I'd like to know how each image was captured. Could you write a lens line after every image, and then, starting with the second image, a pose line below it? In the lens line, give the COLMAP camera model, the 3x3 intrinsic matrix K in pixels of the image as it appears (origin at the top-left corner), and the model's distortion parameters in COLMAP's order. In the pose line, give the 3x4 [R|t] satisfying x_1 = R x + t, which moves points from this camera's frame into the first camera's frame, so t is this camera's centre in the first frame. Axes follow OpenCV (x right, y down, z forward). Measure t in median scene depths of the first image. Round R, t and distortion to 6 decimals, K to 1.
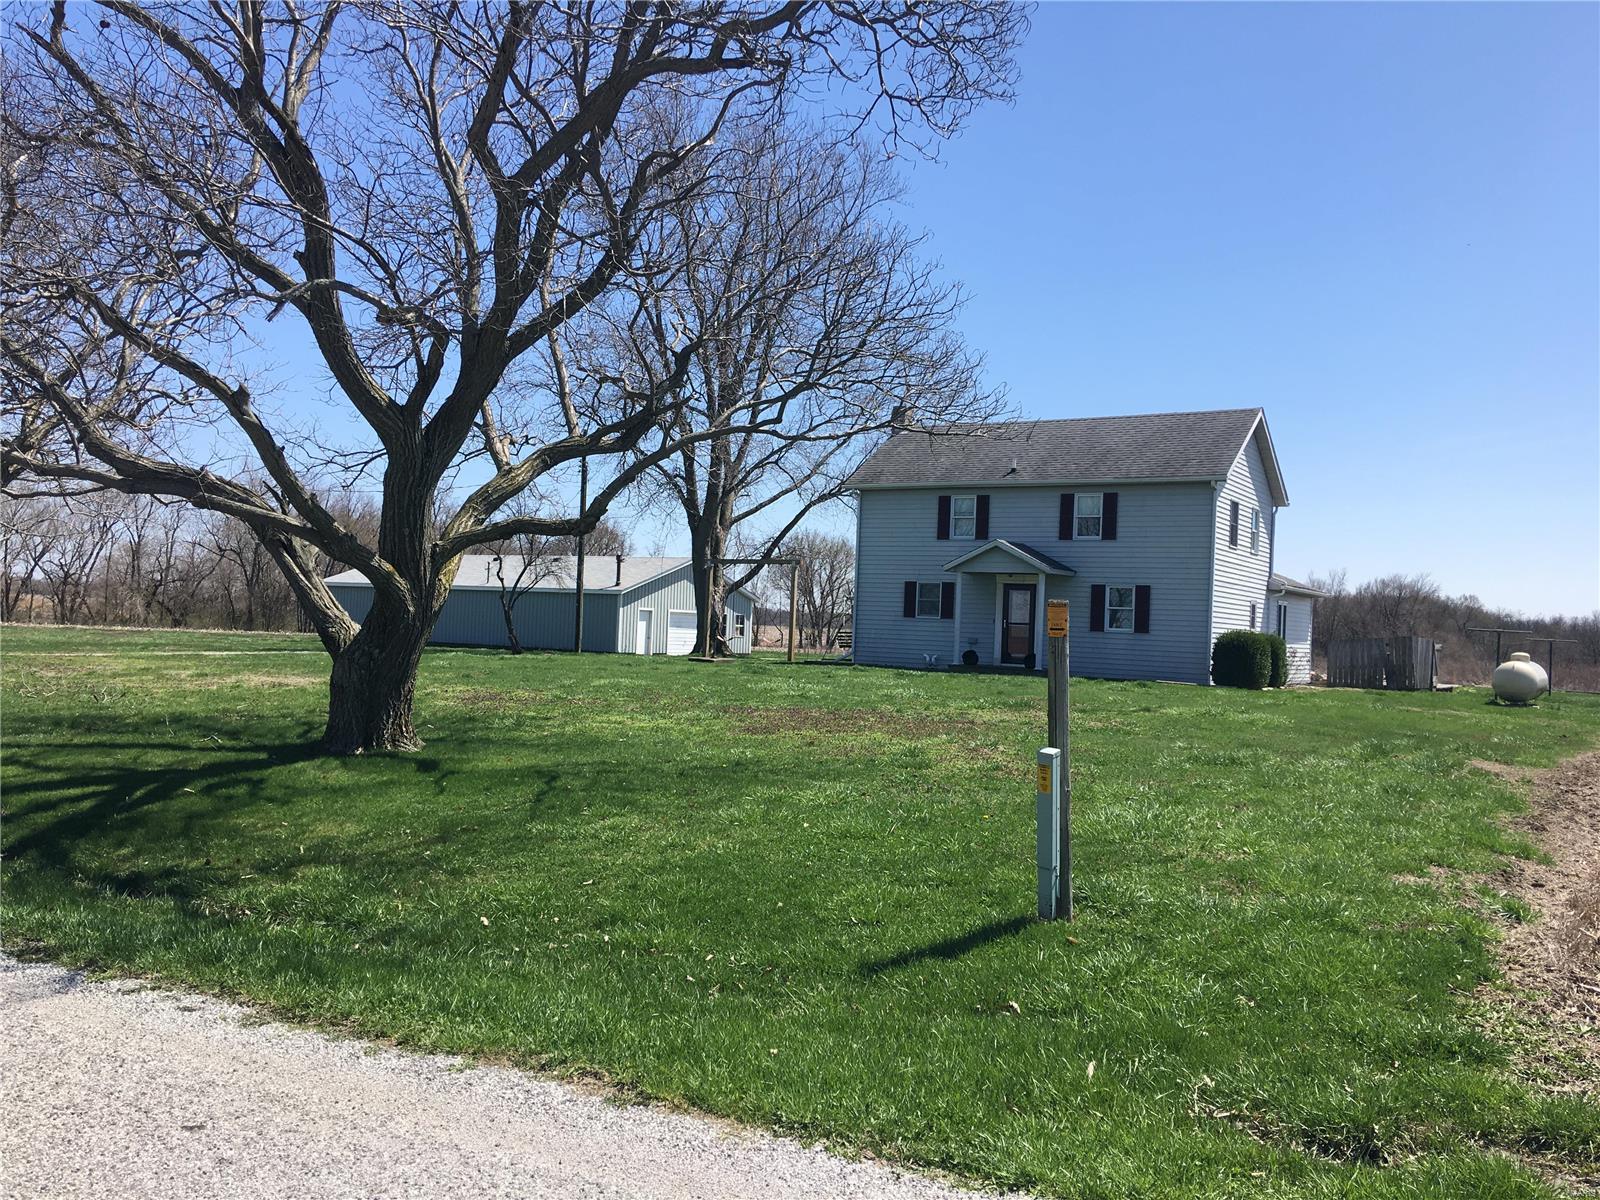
lens RADIAL K [[1322.4, 0, 789.5], [0, 1322.4, 587.4], [0, 0, 1]] dist [0.089217, -0.038713]
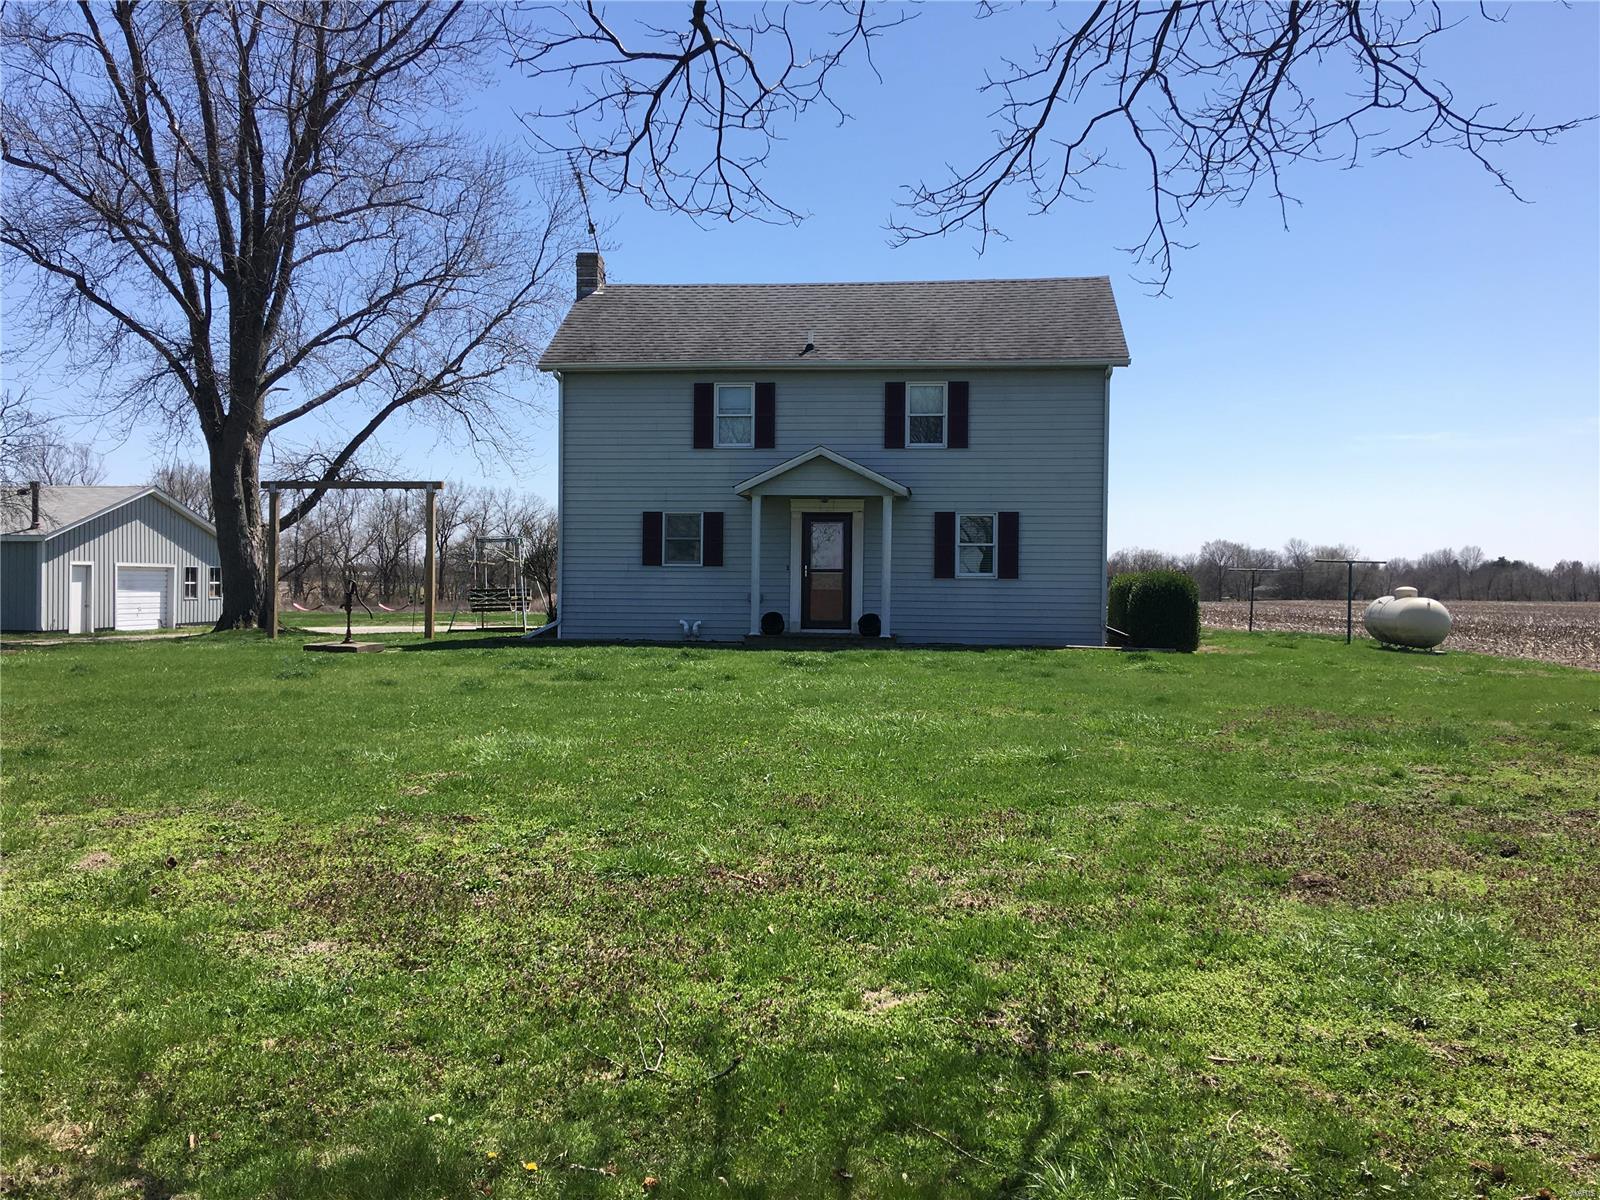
lens RADIAL K [[1322.4, 0, 789.5], [0, 1322.4, 587.4], [0, 0, 1]] dist [0.089217, -0.038713]
pose [[0.897498, -0.036047, 0.439542, -0.144714], [0.016206, 0.998677, 0.048810, 0.002158], [-0.440720, -0.036684, 0.896895, 0.383420]]
